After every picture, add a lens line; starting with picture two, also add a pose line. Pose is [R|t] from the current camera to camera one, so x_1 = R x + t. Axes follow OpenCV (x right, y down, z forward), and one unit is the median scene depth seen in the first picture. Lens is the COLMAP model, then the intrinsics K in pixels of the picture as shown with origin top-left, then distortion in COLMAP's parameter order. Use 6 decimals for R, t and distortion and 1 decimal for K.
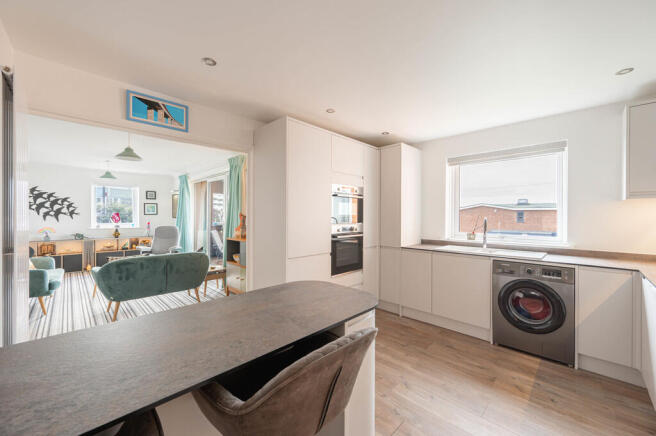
lens RADIAL K [[258.4, 0, 328.7], [0, 258.4, 216.3], [0, 0, 1]] dist [-0.001398, -0.000003]
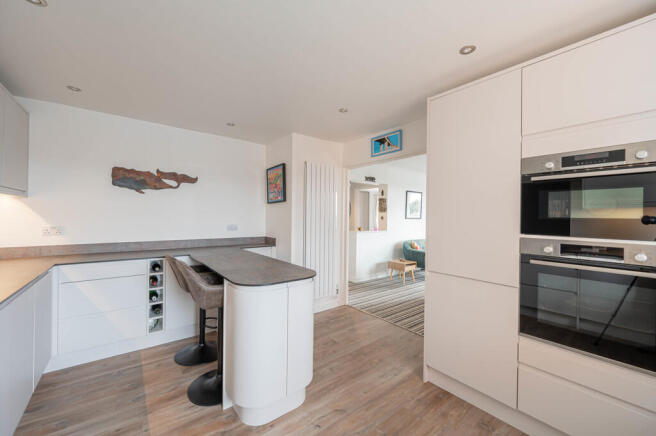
lens RADIAL K [[258.4, 0, 328.7], [0, 258.4, 216.3], [0, 0, 1]] dist [-0.001398, -0.000003]
pose [[-0.128355, -0.006659, -0.991706, 0.310955], [-0.011455, 0.999921, -0.005232, 0.001537], [0.991662, 0.010688, -0.128421, 0.348506]]
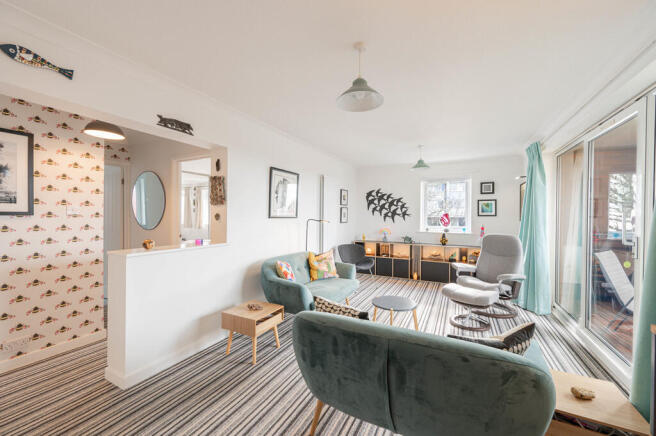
lens RADIAL K [[258.4, 0, 328.7], [0, 258.4, 216.3], [0, 0, 1]] dist [-0.001398, -0.000003]
pose [[0.301156, 0.003593, -0.953568, -0.193520], [-0.009739, 0.999952, 0.000692, -0.002849], [0.953525, 0.009078, 0.301177, 0.481658]]
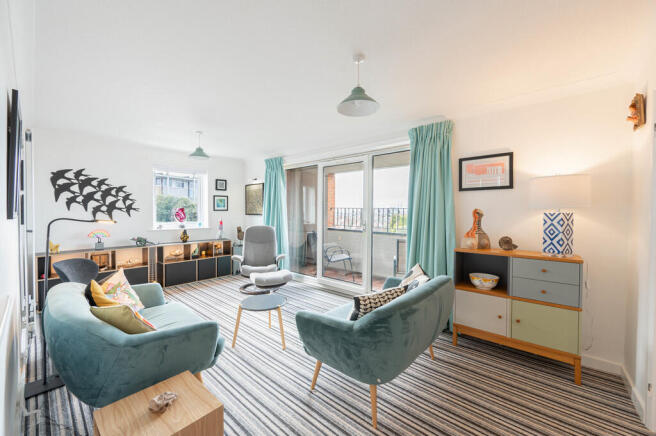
lens RADIAL K [[258.4, 0, 328.7], [0, 258.4, 216.3], [0, 0, 1]] dist [-0.001398, -0.000003]
pose [[0.998028, 0.001318, 0.062759, -0.525155], [-0.002295, 0.999877, 0.015505, -0.003103], [-0.062731, -0.015619, 0.997908, 0.278476]]
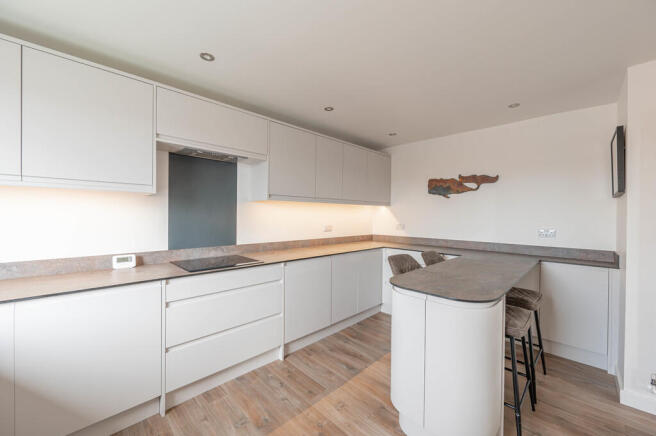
lens RADIAL K [[258.4, 0, 328.7], [0, 258.4, 216.3], [0, 0, 1]] dist [-0.001398, -0.000003]
pose [[-0.999912, -0.010060, 0.008678, 0.114515], [-0.010004, 0.999929, 0.006428, -0.001374], [-0.008742, 0.006340, -0.999942, 0.519790]]
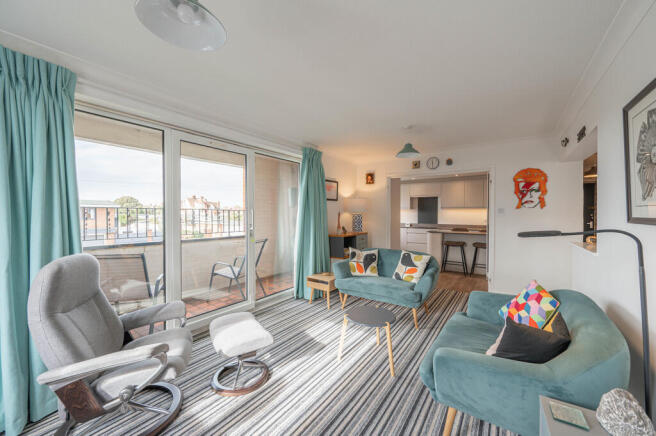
lens RADIAL K [[249.7, 0, 328.0], [0, 249.7, 218.0], [0, 0, 1]] dist [-0.000292, 0.000003]
pose [[-0.156461, -0.018037, 0.987519, -0.993731], [0.000747, 0.999831, 0.018380, -0.004804], [-0.987684, 0.003613, -0.156421, 0.872227]]
